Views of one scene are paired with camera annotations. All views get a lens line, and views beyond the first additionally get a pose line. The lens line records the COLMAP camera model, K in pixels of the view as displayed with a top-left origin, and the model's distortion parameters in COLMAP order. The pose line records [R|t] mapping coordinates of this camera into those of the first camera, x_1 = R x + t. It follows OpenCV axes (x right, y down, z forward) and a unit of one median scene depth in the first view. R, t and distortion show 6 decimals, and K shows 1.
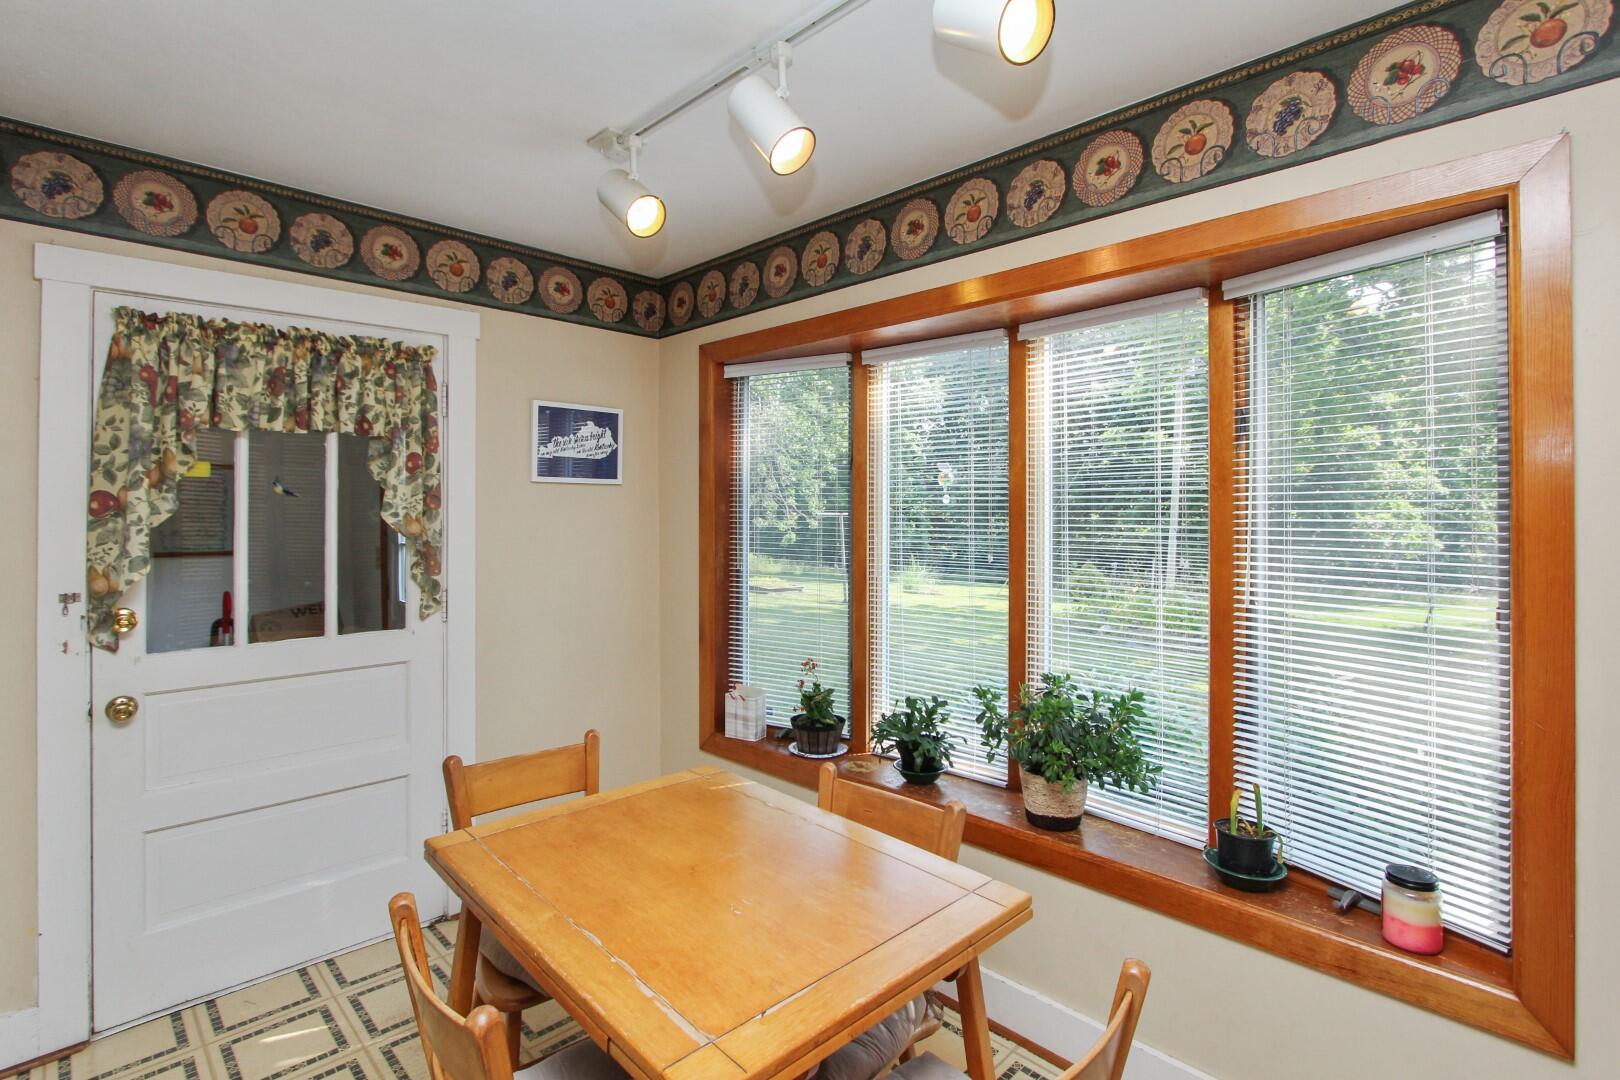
lens RADIAL K [[765.1, 0, 828.5], [0, 765.1, 510.3], [0, 0, 1]] dist [-0.013792, 0.000906]
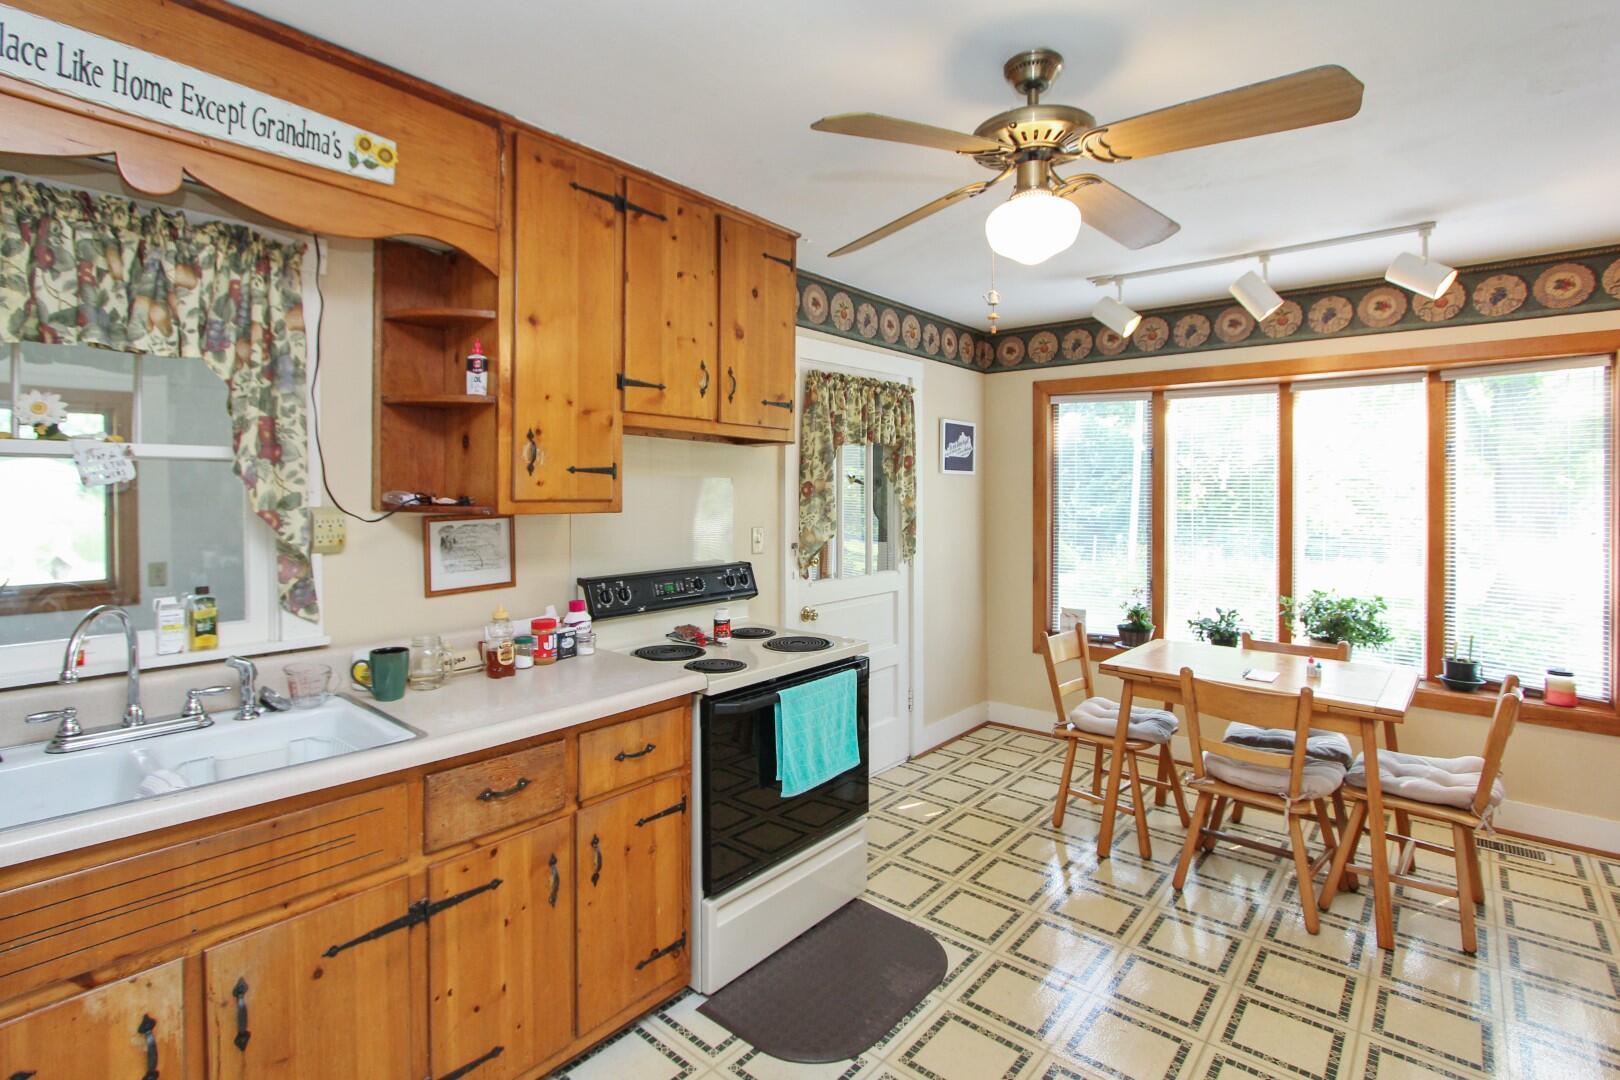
lens RADIAL K [[765.1, 0, 798.5], [0, 765.1, 498.5], [0, 0, 1]] dist [-0.013792, 0.000906]
pose [[0.997054, 0.001983, 0.076681, -0.881628], [-0.003137, 0.999884, 0.014931, -0.011267], [-0.076643, -0.015128, 0.996944, -0.537225]]
